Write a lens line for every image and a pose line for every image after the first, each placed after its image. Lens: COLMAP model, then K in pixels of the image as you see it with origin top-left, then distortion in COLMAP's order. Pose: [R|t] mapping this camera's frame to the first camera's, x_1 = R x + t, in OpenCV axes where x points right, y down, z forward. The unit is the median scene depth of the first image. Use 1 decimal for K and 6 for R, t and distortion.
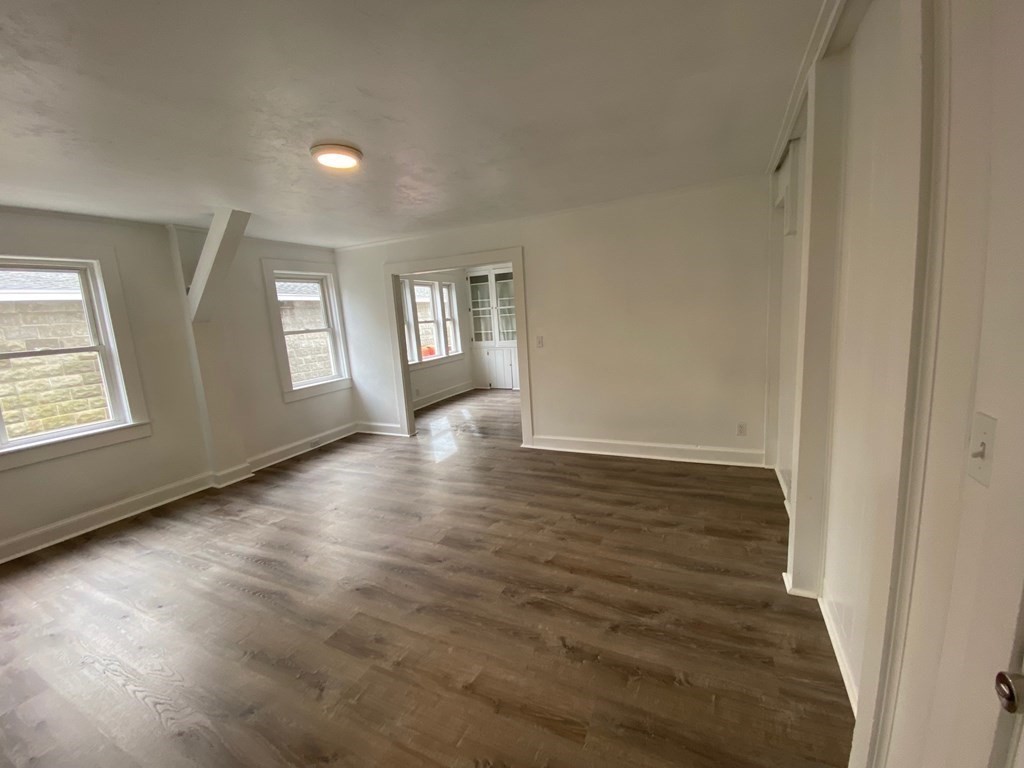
lens RADIAL K [[411.3, 0, 515.3], [0, 411.3, 382.8], [0, 0, 1]] dist [-0.016868, -0.001150]
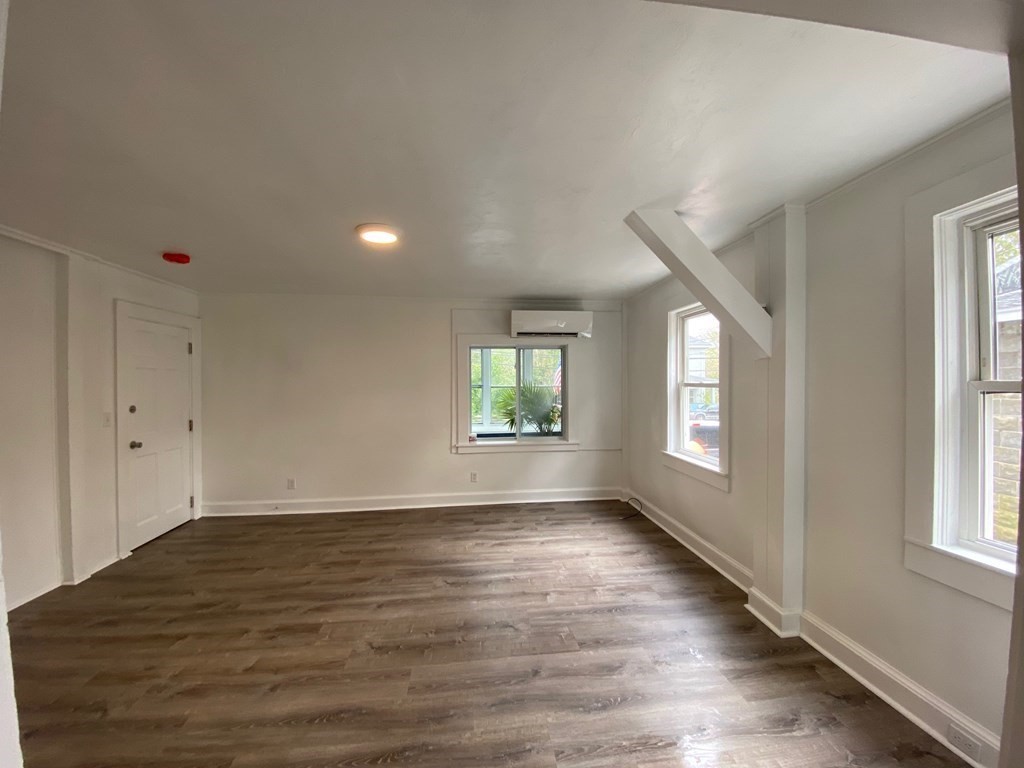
lens RADIAL K [[411.3, 0, 516.8], [0, 411.3, 383.2], [0, 0, 1]] dist [-0.016868, -0.001150]
pose [[-0.845395, 0.074098, -0.528978, -0.127126], [-0.026354, 0.983339, 0.179862, -0.350332], [0.533492, 0.165995, -0.829356, 2.119364]]
